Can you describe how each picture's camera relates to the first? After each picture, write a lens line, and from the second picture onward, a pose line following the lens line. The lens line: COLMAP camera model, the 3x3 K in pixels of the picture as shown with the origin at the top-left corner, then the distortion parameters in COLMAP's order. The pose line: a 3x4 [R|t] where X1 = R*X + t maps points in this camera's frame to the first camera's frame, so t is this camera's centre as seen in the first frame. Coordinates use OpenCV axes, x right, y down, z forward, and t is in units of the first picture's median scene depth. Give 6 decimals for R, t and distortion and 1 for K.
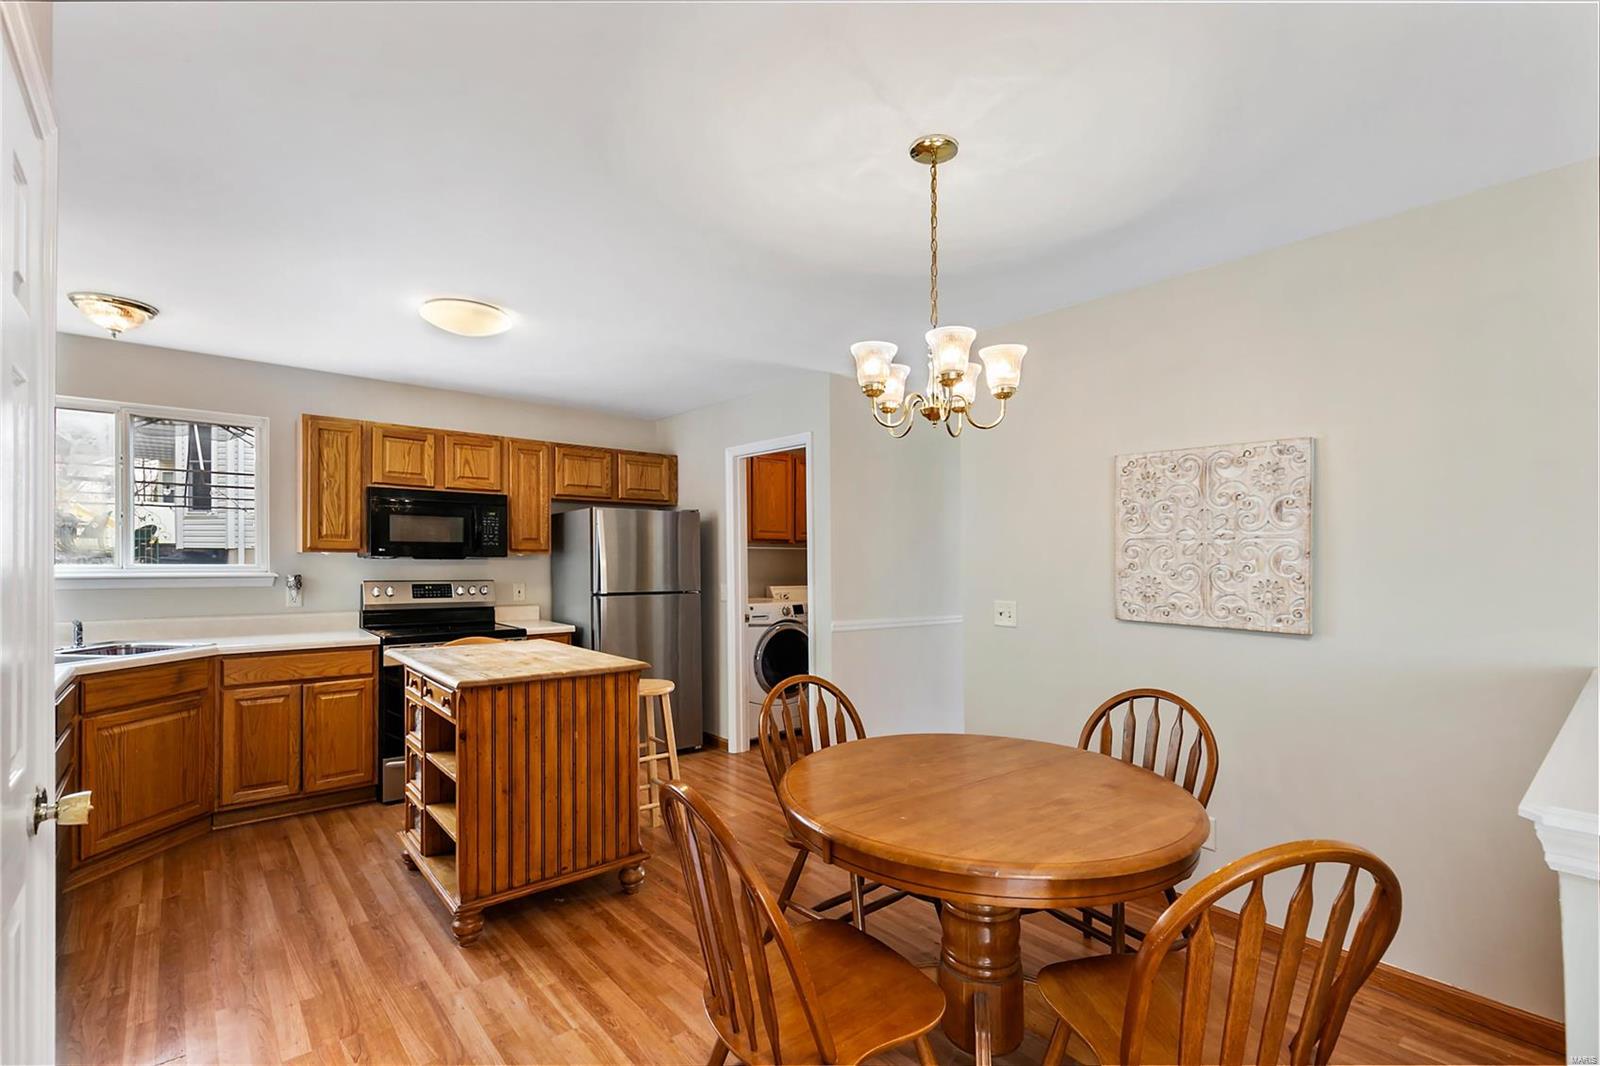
lens RADIAL K [[732.8, 0, 799.7], [0, 732.8, 564.8], [0, 0, 1]] dist [0.009481, -0.002534]
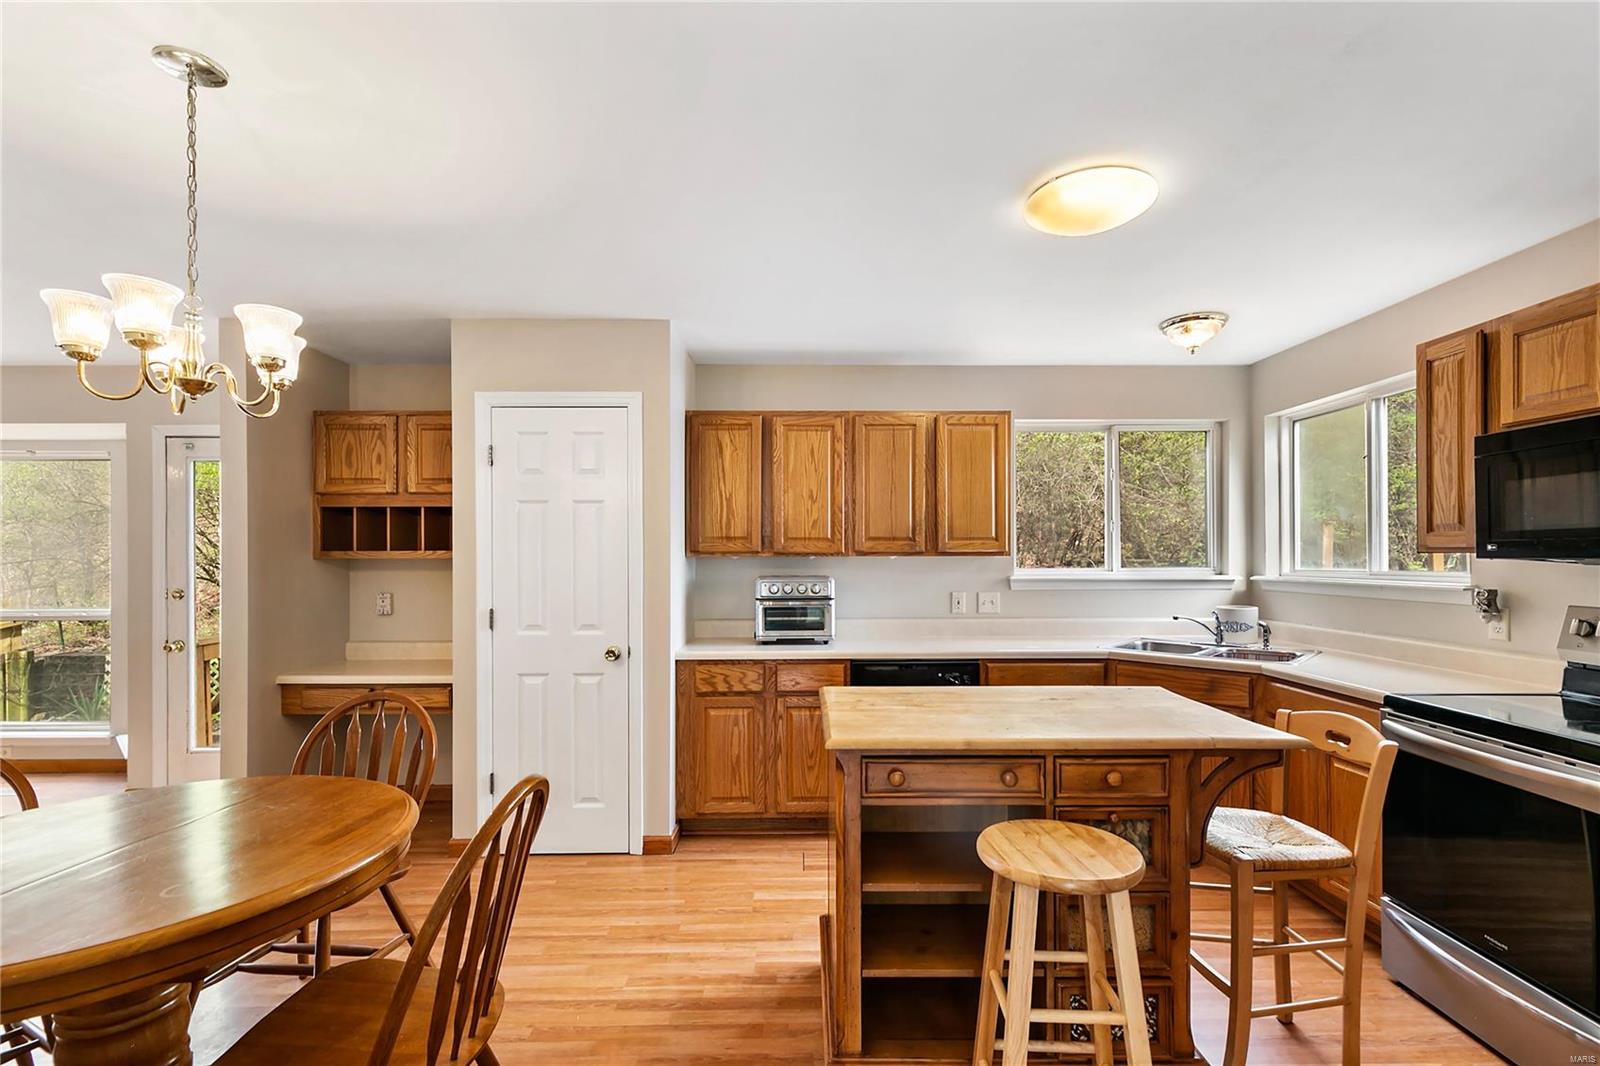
lens RADIAL K [[732.8, 0, 789.8], [0, 732.8, 554.7], [0, 0, 1]] dist [0.009481, -0.002534]
pose [[-0.649166, -0.007757, -0.760607, 0.172939], [-0.009414, 0.999953, -0.002164, -0.007904], [0.760588, 0.005756, -0.649209, 0.877638]]
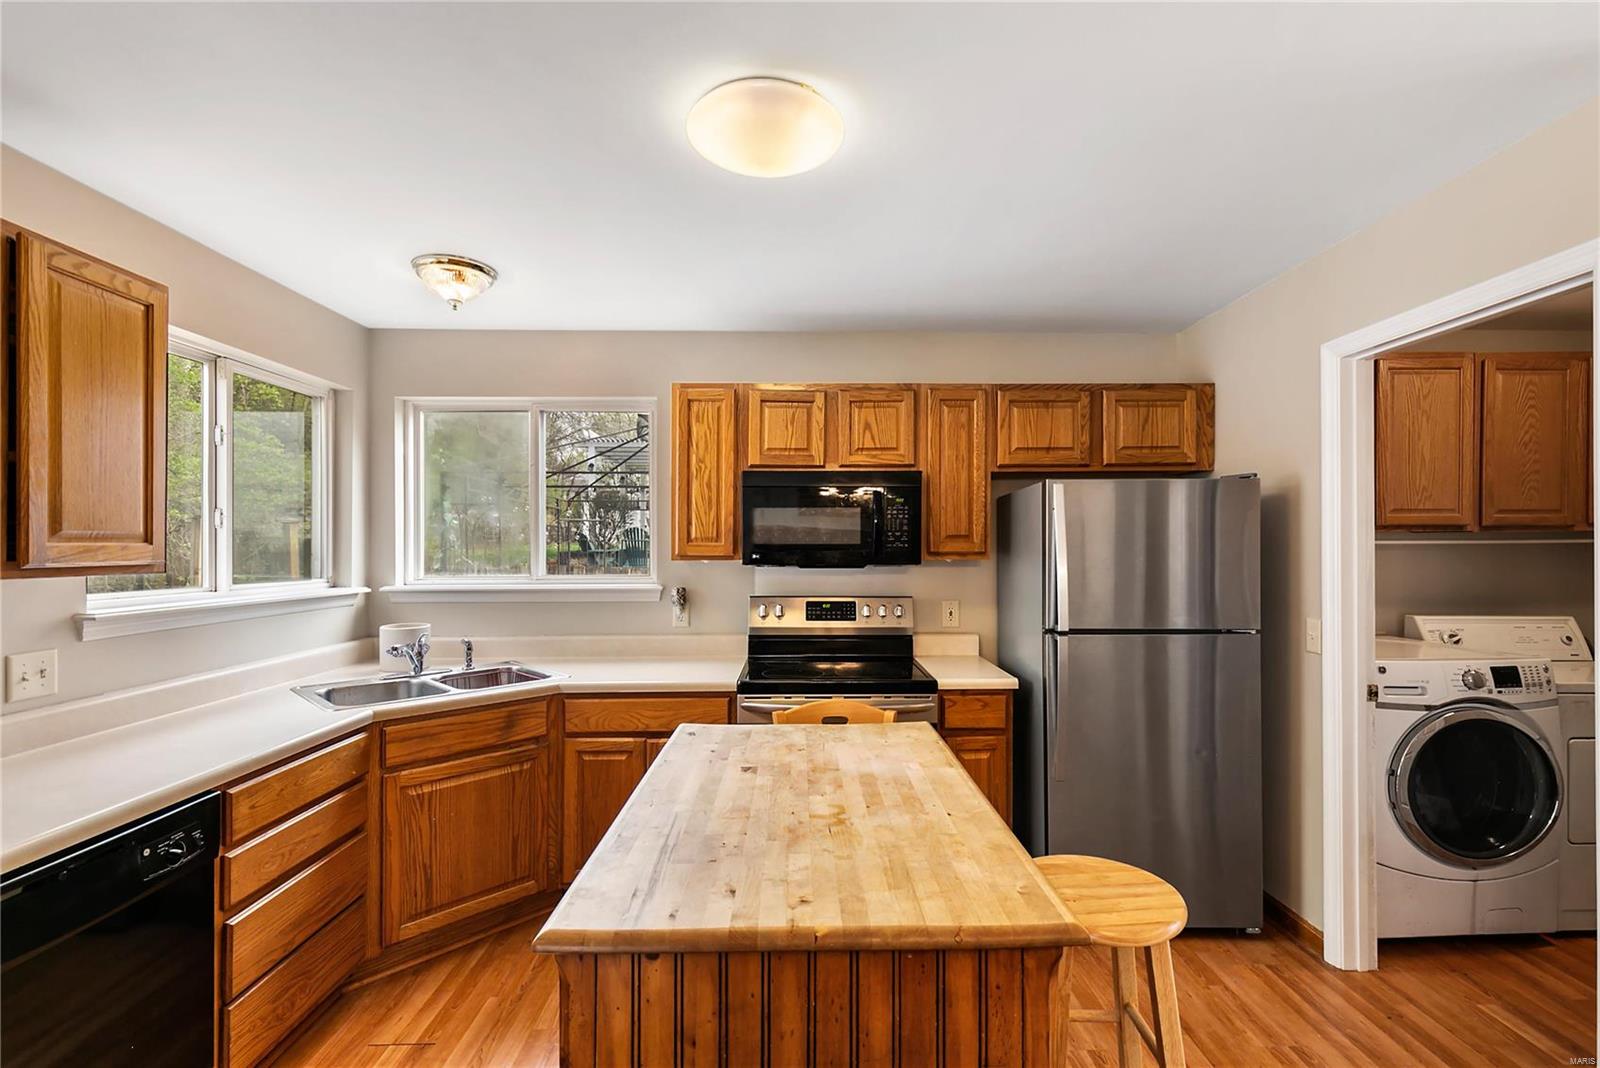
lens RADIAL K [[732.8, 0, 816.6], [0, 732.8, 571.4], [0, 0, 1]] dist [0.009481, -0.002534]
pose [[0.783170, 0.010563, -0.621718, -0.062154], [0.004196, 0.999743, 0.022271, -0.019633], [0.621793, -0.020051, 0.782925, 0.424934]]
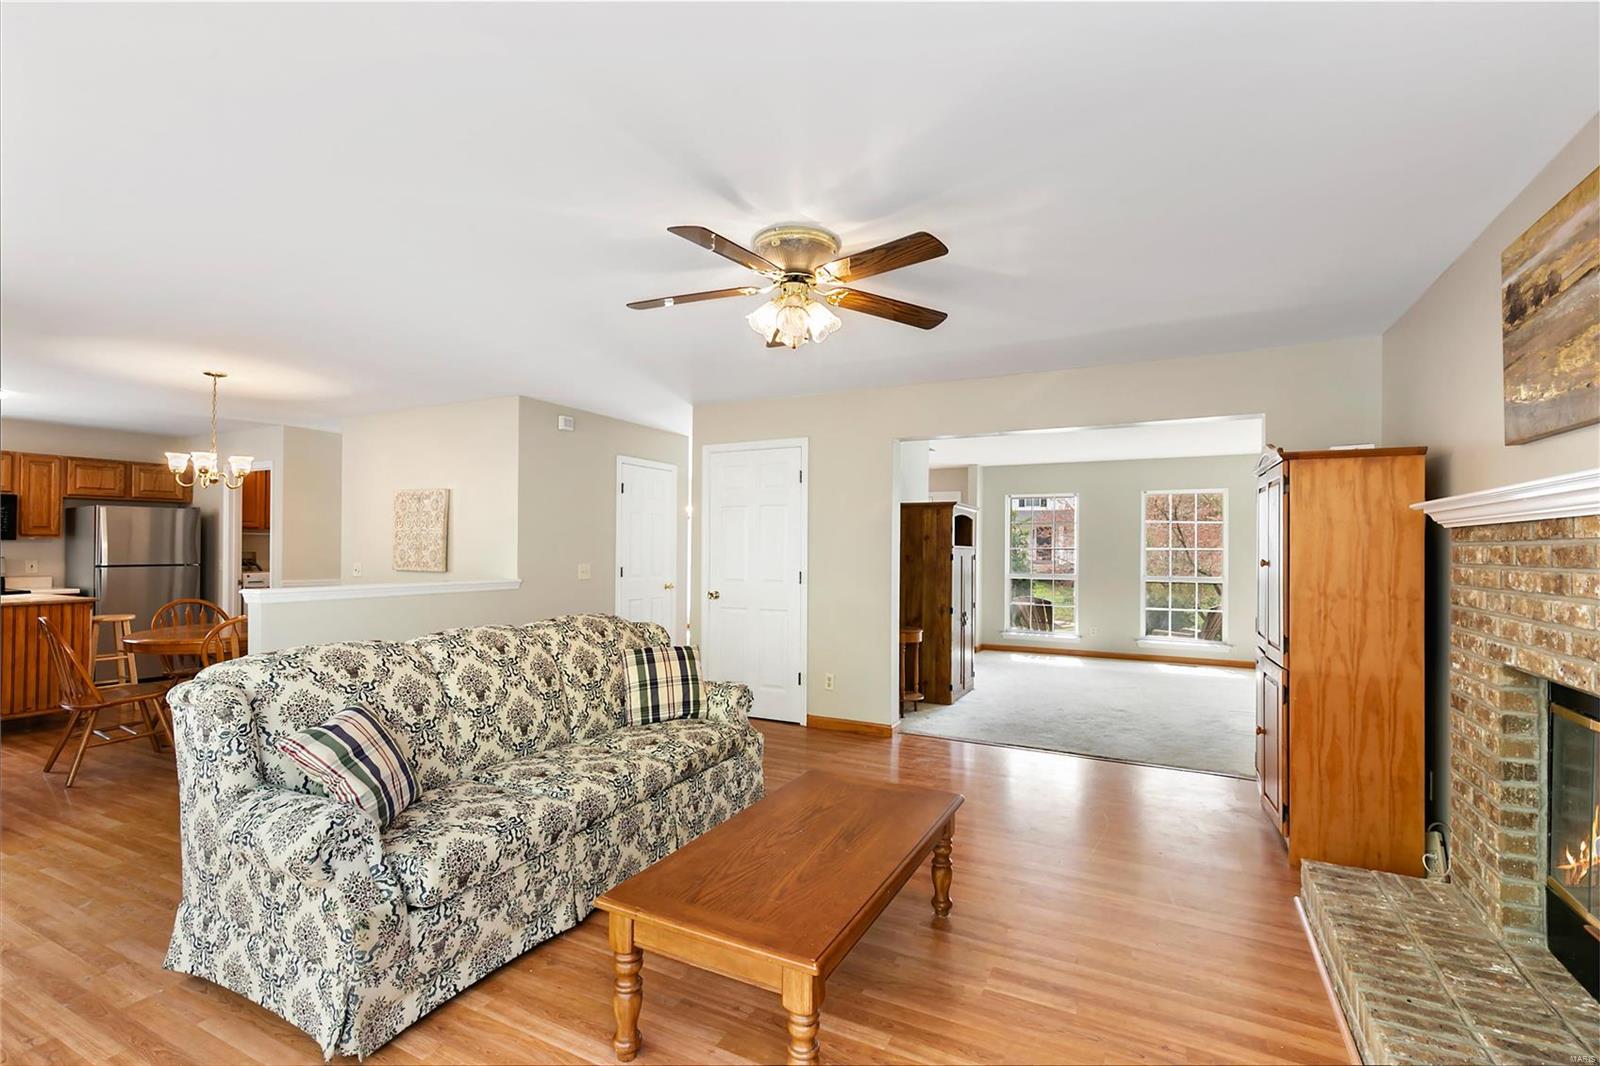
lens RADIAL K [[732.8, 0, 804.4], [0, 732.8, 536.6], [0, 0, 1]] dist [0.009481, -0.002534]
pose [[0.927937, 0.005024, 0.372703, 0.454117], [0.003388, 0.999754, -0.021911, 0.018679], [-0.372722, 0.021595, 0.927692, -0.830006]]
